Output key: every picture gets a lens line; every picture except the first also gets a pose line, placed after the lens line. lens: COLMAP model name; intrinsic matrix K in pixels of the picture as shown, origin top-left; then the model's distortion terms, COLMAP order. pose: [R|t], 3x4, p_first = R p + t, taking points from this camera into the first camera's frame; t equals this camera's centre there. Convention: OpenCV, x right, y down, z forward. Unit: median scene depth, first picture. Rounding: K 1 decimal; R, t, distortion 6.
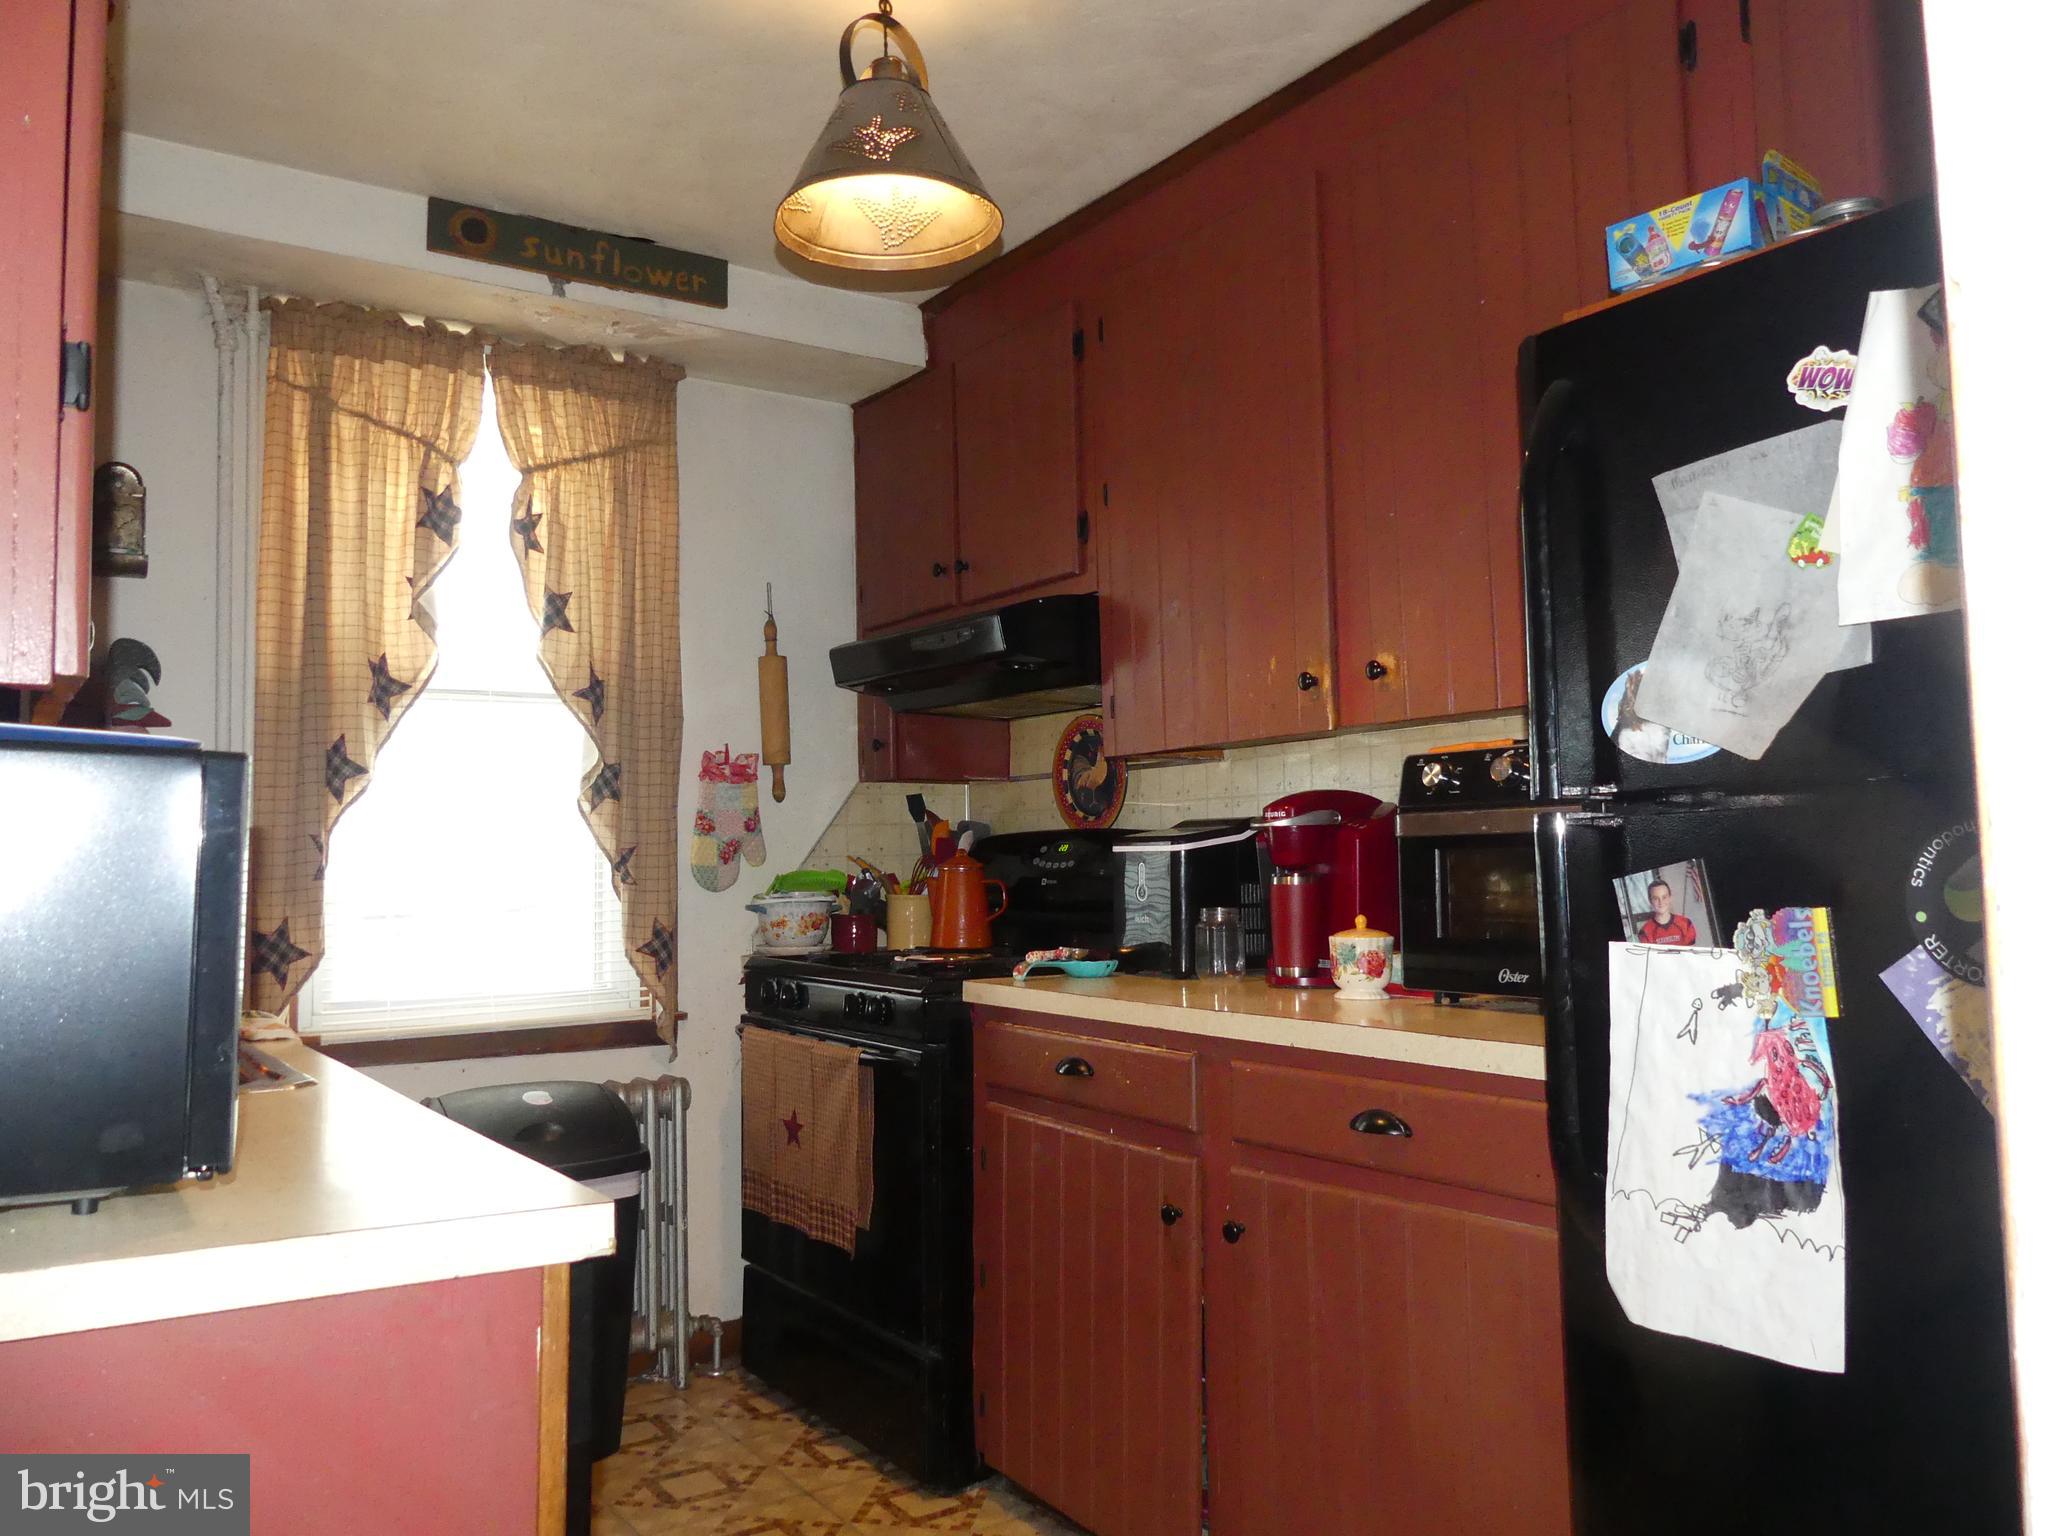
lens RADIAL K [[1523.6, 0, 1028.5], [0, 1523.6, 757.3], [0, 0, 1]] dist [-0.035189, 0.001268]
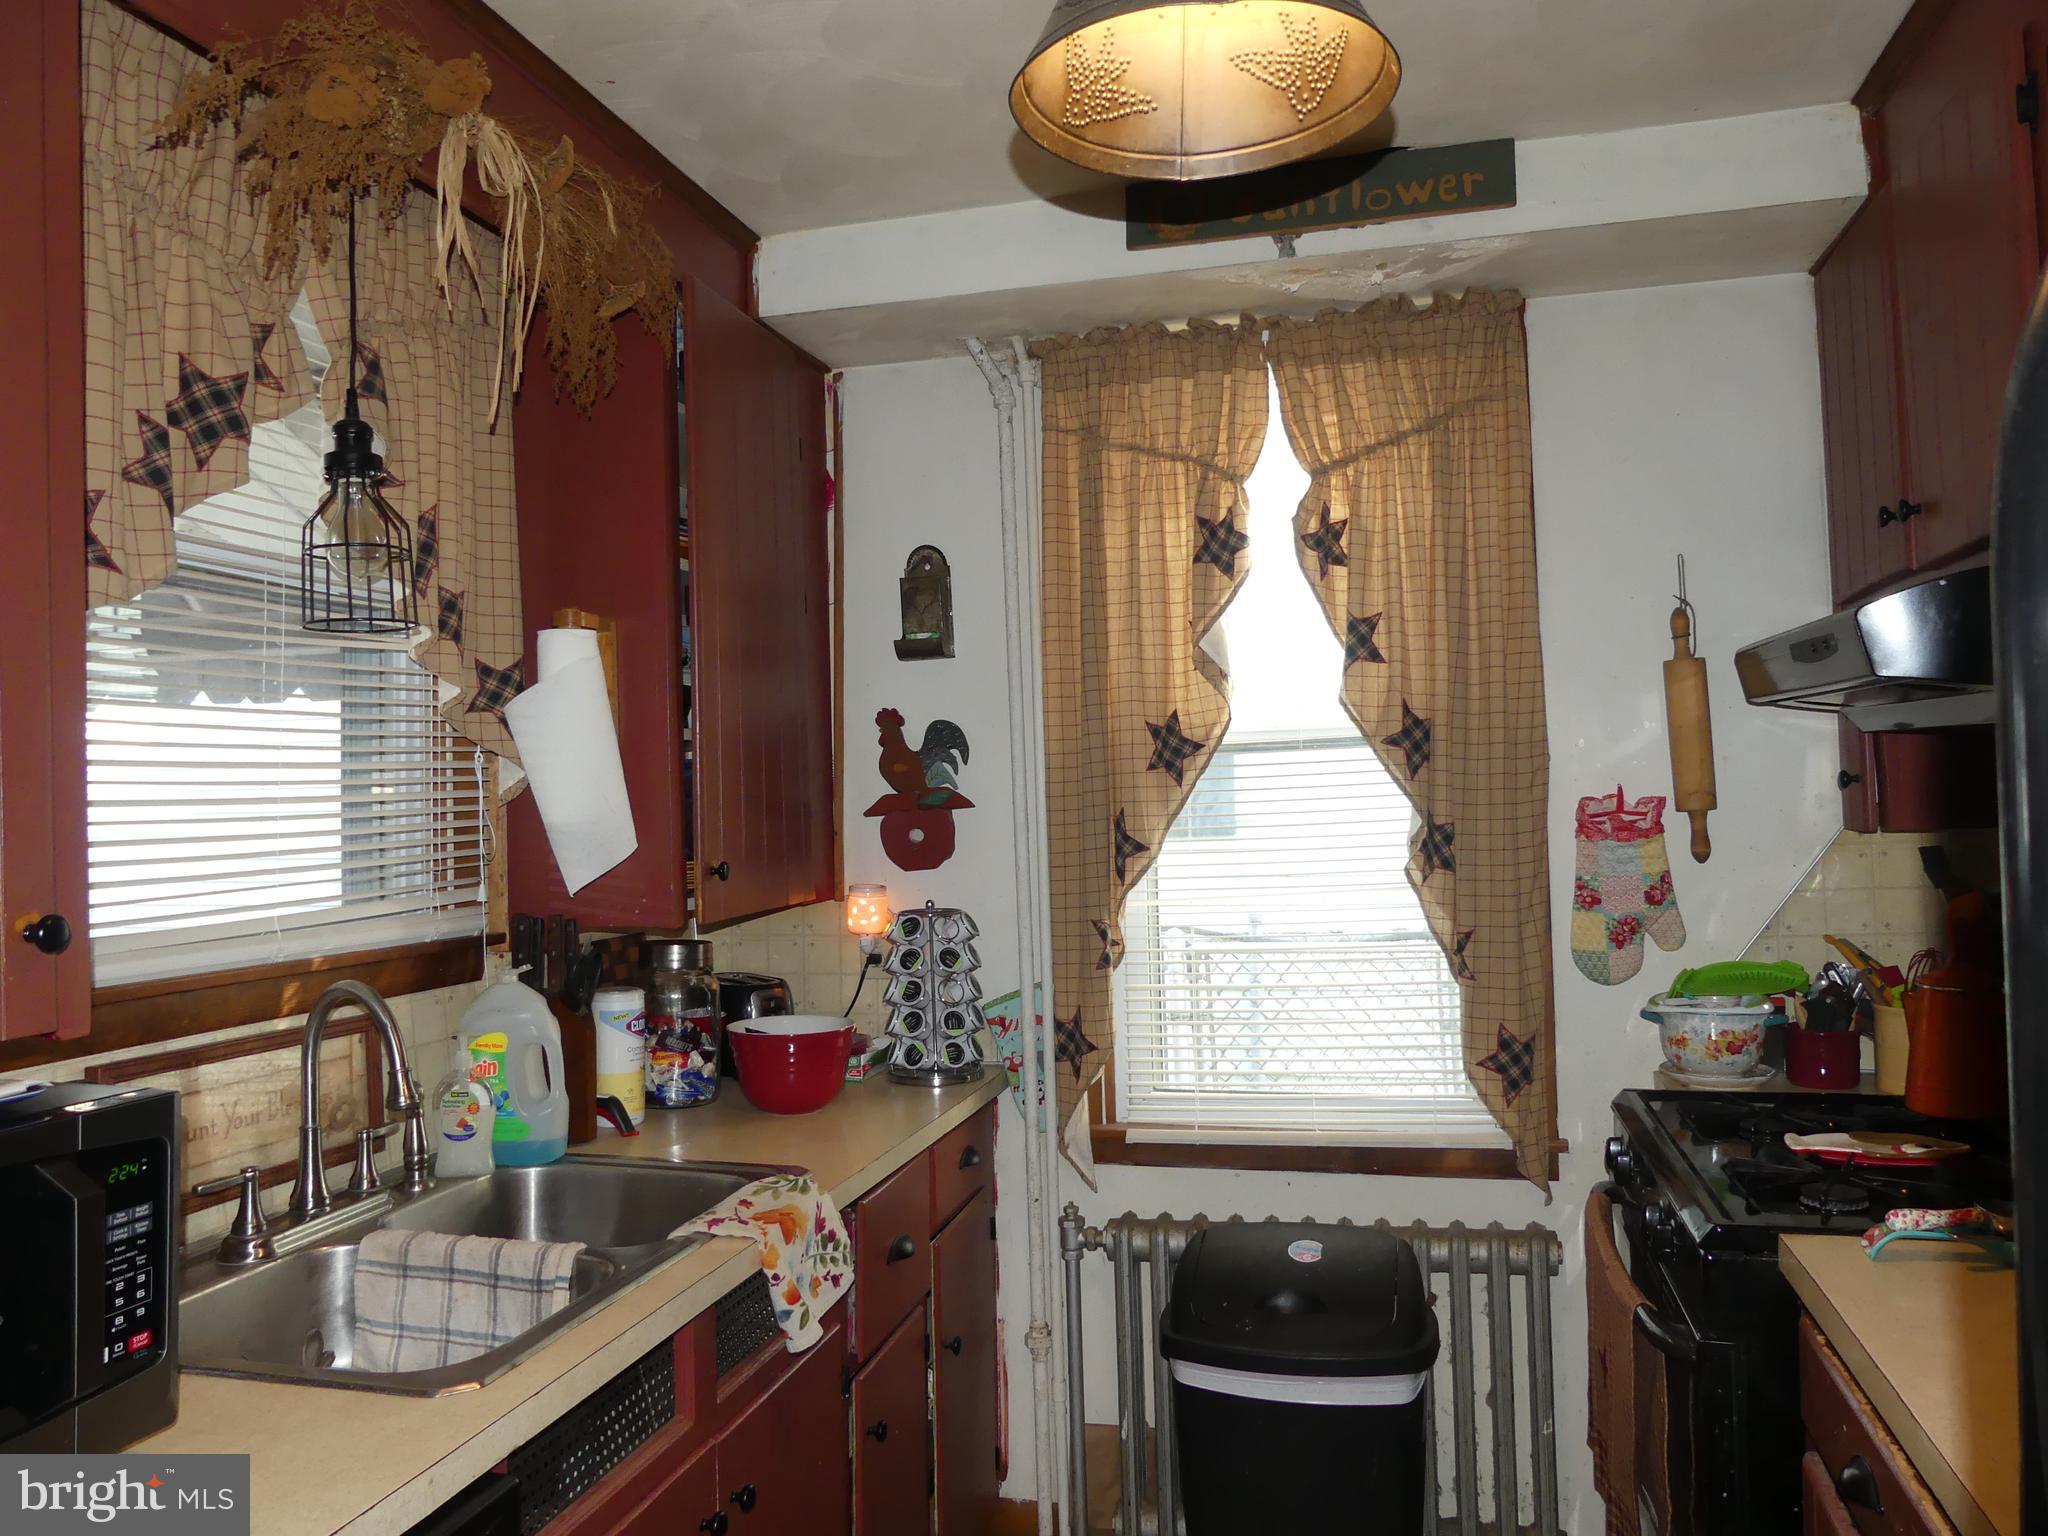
lens RADIAL K [[1523.6, 0, 1028.5], [0, 1523.6, 757.3], [0, 0, 1]] dist [-0.035189, 0.001268]
pose [[0.655621, -0.023743, -0.754716, 0.183271], [0.073304, 0.996786, 0.032320, -0.072382], [0.751523, -0.076513, 0.655255, 0.327885]]
